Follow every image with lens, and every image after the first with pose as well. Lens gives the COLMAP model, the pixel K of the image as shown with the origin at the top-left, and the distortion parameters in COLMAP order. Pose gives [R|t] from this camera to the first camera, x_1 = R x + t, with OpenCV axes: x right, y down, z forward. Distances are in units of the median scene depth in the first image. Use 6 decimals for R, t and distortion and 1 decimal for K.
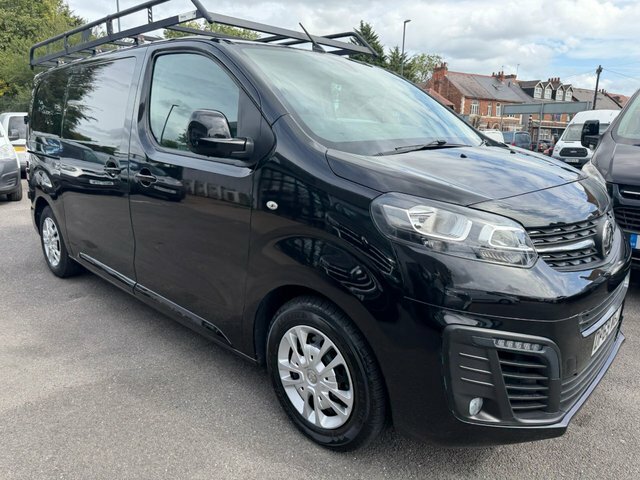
lens RADIAL K [[455.9, 0, 320.0], [0, 455.9, 240.0], [0, 0, 1]] dist [0.009296, -0.010683]
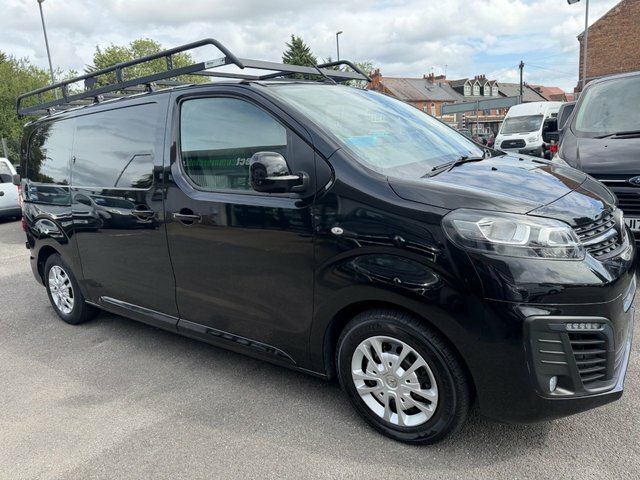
lens RADIAL K [[455.9, 0, 320.0], [0, 455.9, 240.0], [0, 0, 1]] dist [0.009296, -0.010683]
pose [[0.987941, -0.116094, 0.102441, -0.242110], [0.118581, 0.992772, -0.018505, -0.036260], [-0.099552, 0.030430, 0.994567, -0.081625]]
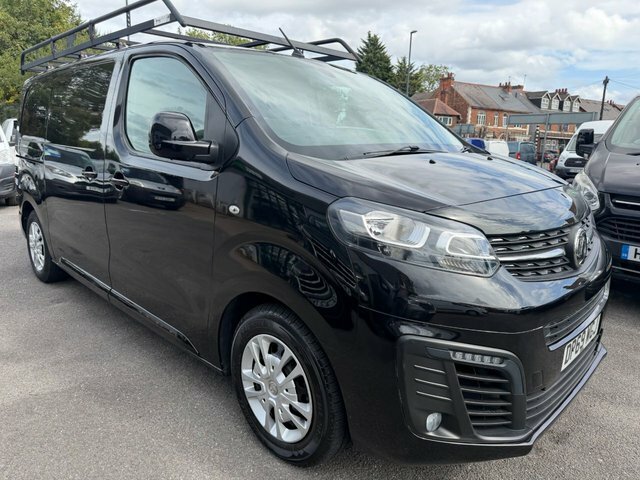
lens RADIAL K [[455.9, 0, 320.0], [0, 455.9, 240.0], [0, 0, 1]] dist [0.009296, -0.010683]
pose [[0.999849, 0.010434, -0.013894, 0.085003], [-0.010696, 0.999764, -0.018891, 0.003845], [0.013693, 0.019037, 0.999725, 0.027442]]
